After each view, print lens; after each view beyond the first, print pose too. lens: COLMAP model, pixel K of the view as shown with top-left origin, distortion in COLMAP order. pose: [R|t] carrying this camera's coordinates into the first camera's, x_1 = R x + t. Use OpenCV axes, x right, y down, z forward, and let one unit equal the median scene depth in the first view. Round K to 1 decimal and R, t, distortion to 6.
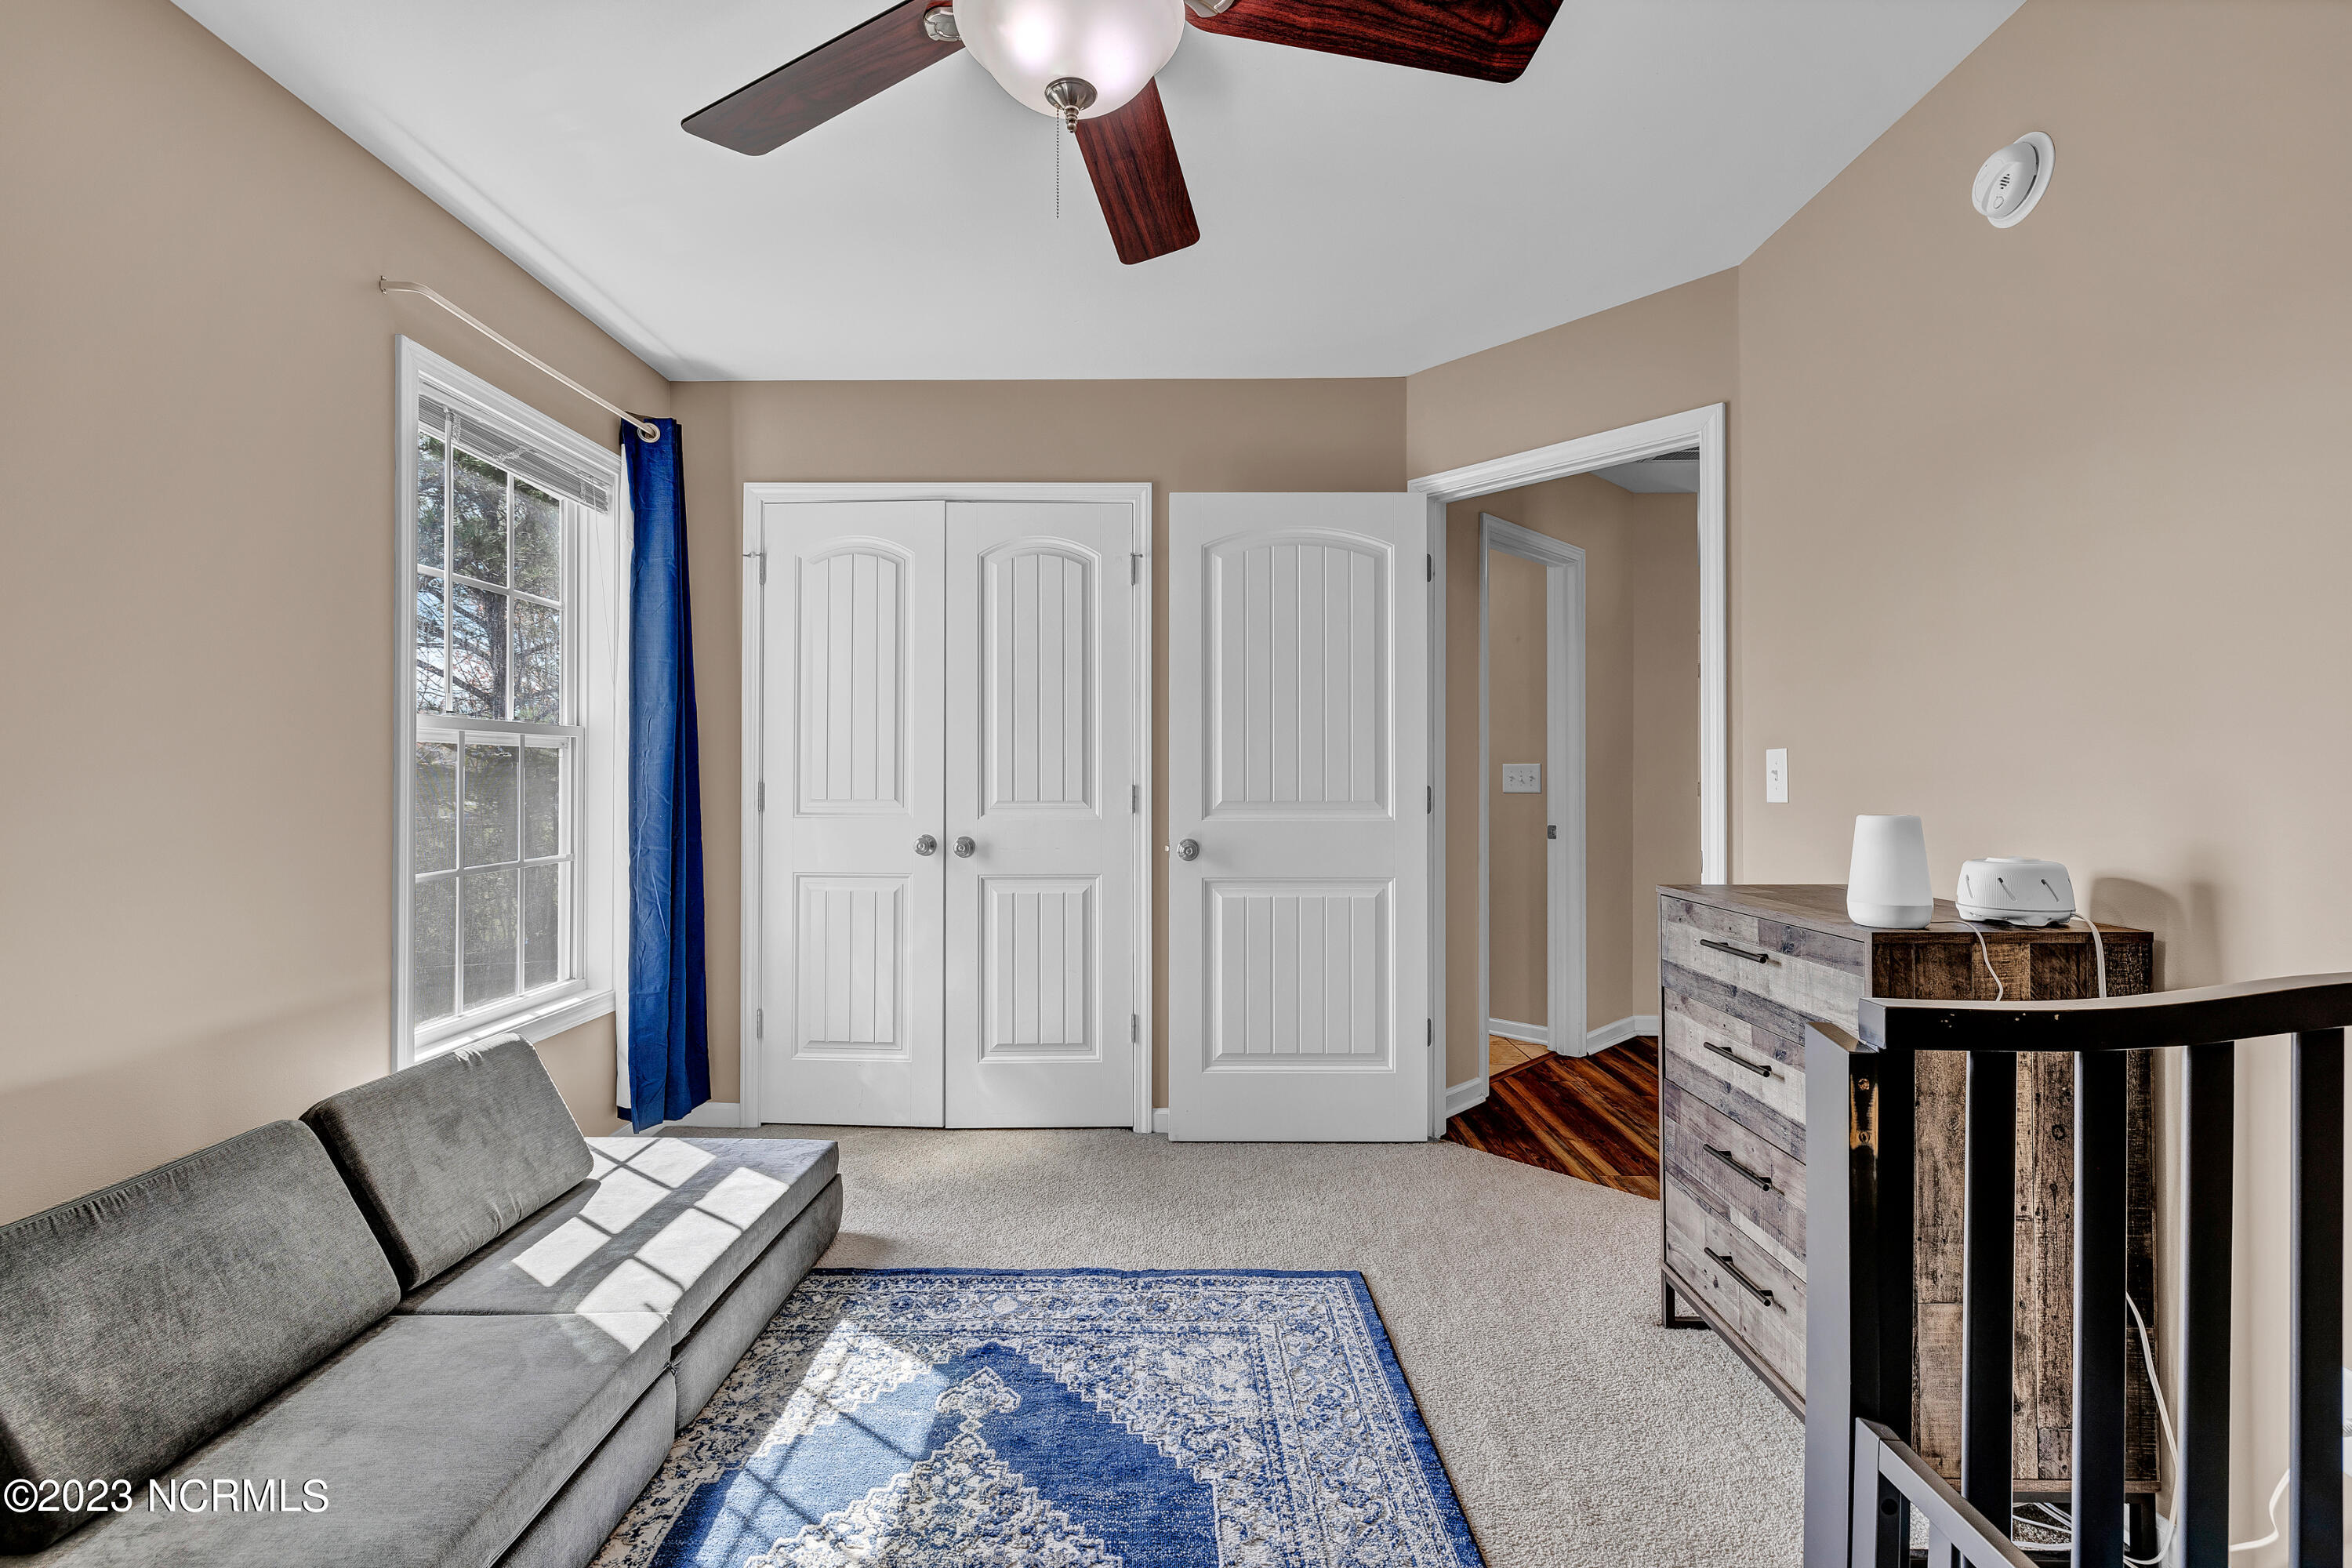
lens RADIAL K [[1005.7, 0, 1167.8], [0, 1005.7, 775.4], [0, 0, 1]] dist [0.000796, 0.000095]
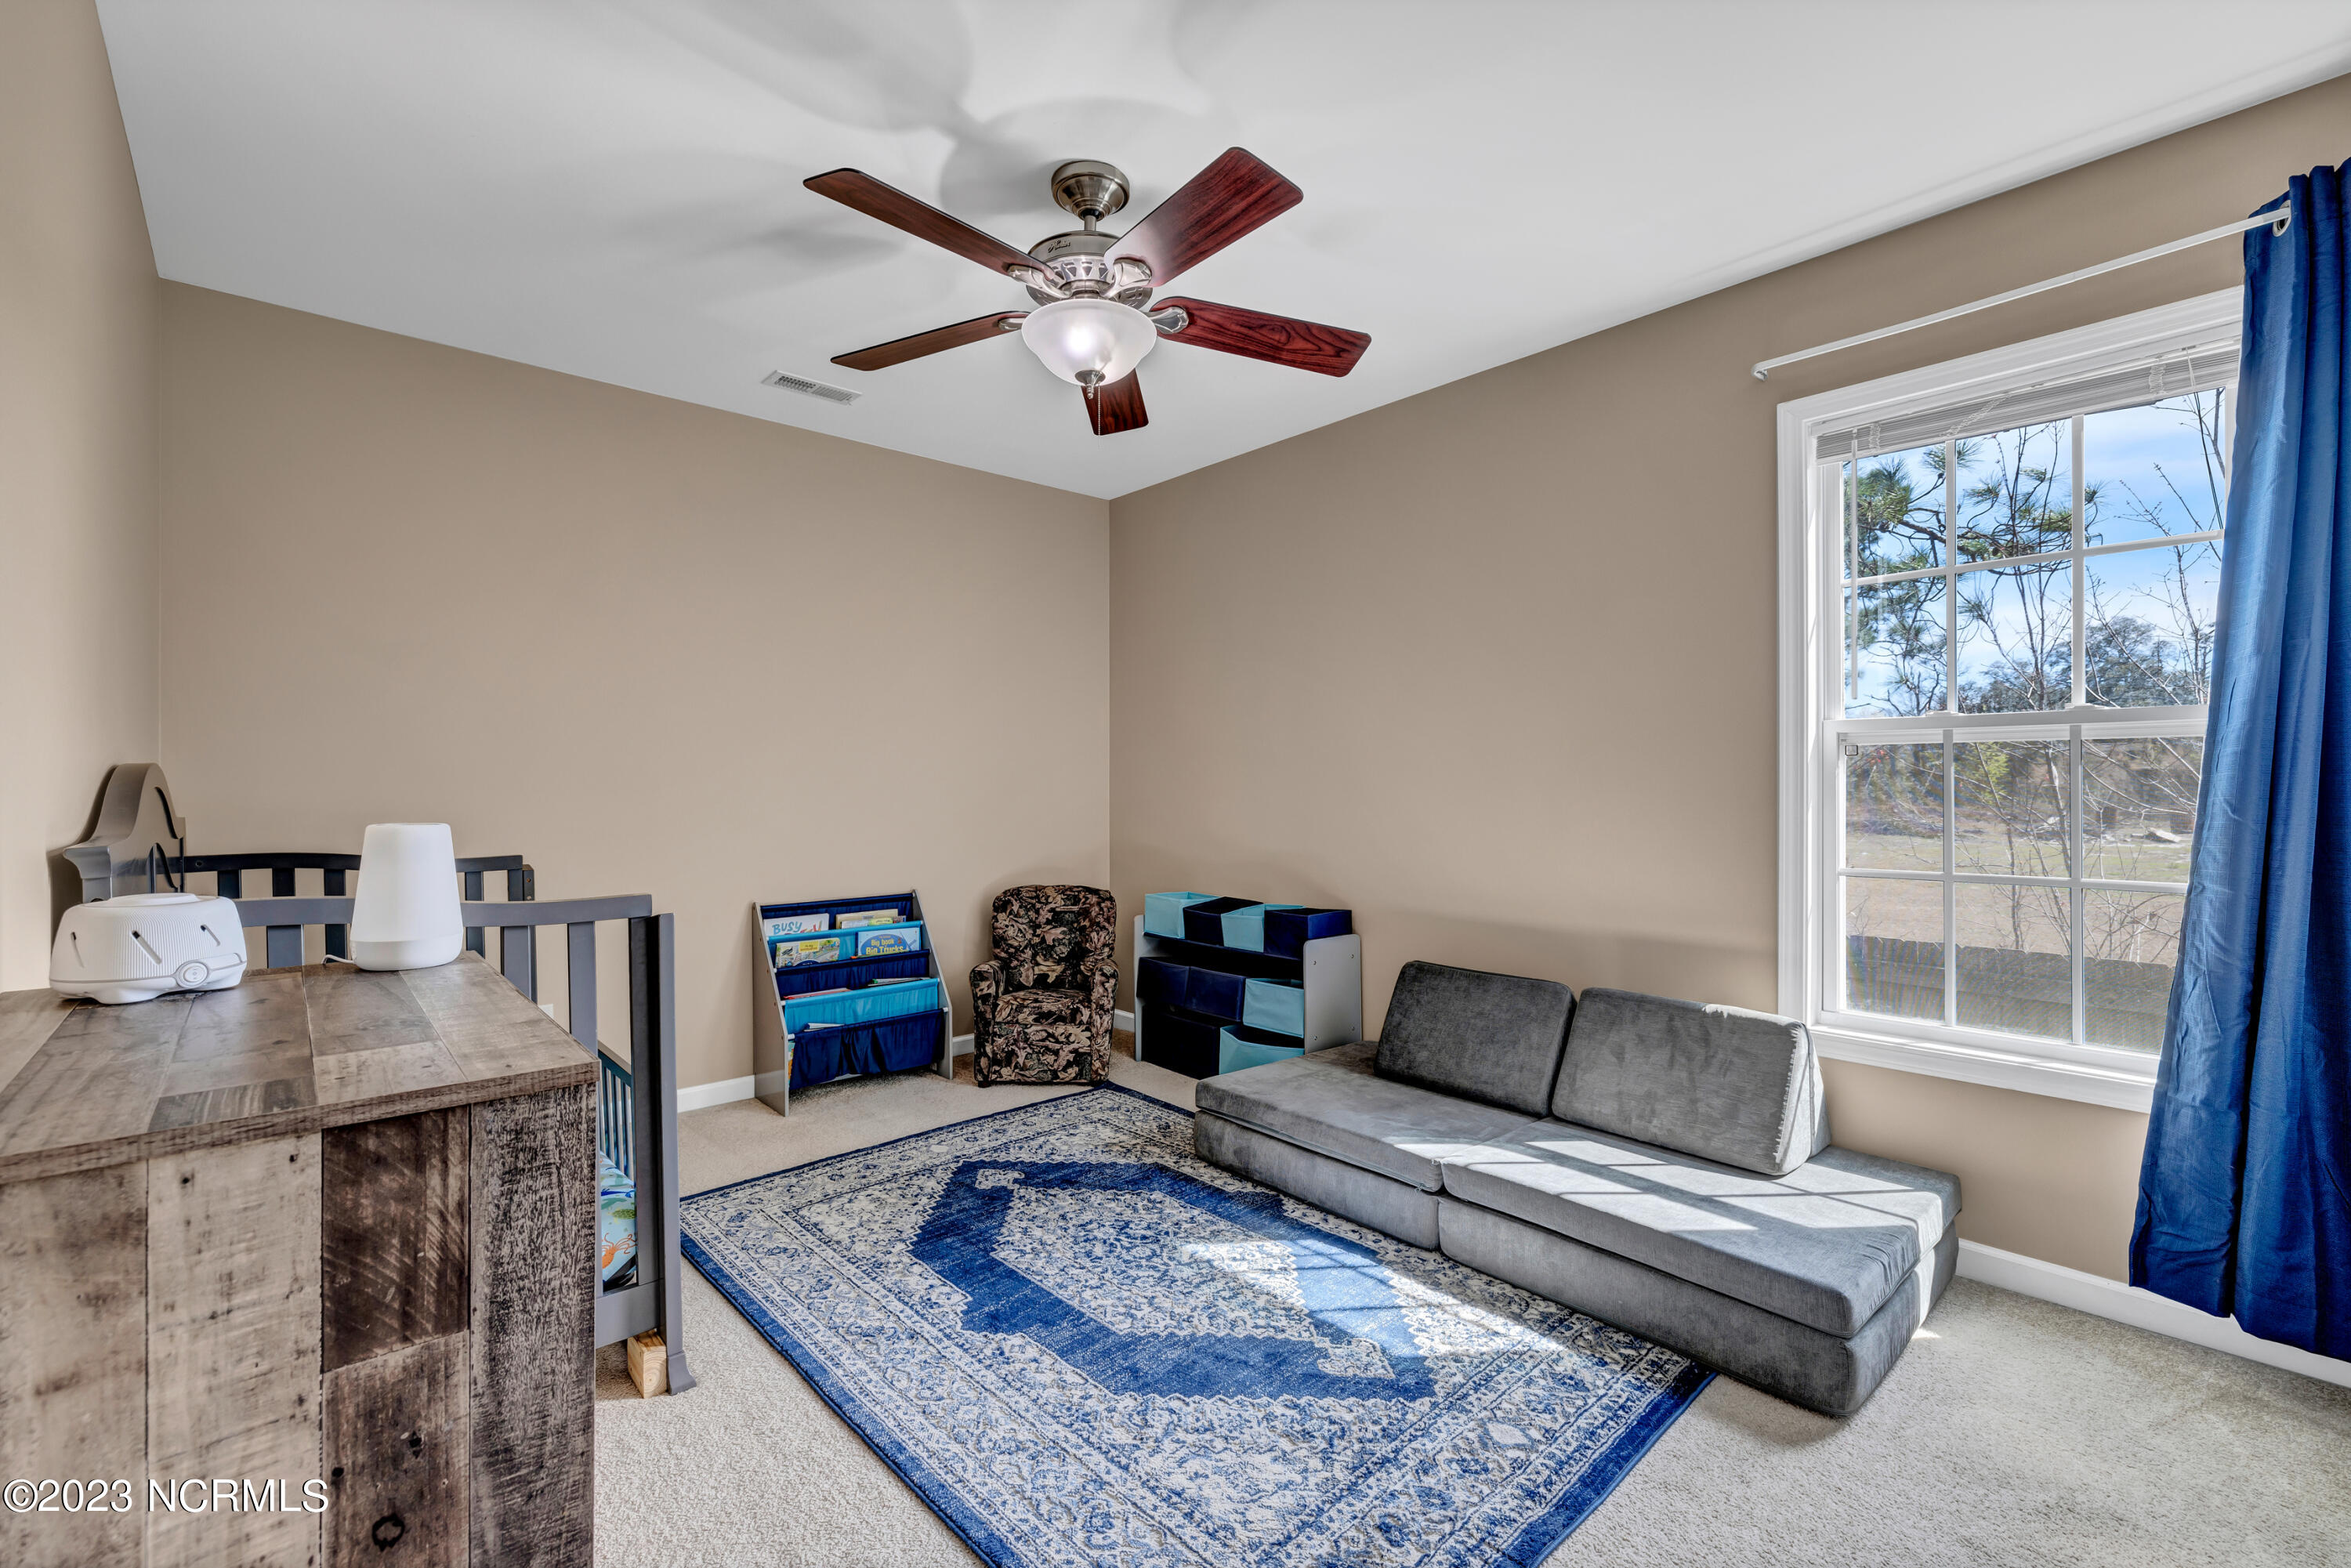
lens RADIAL K [[1005.3, 0, 1167.3], [0, 1005.3, 775.4], [0, 0, 1]] dist [0.000796, 0.000095]
pose [[-0.732288, -0.003653, -0.680985, 0.680202], [0.001798, 0.999972, -0.007298, 0.008033], [0.680993, -0.006569, -0.732261, 1.636979]]
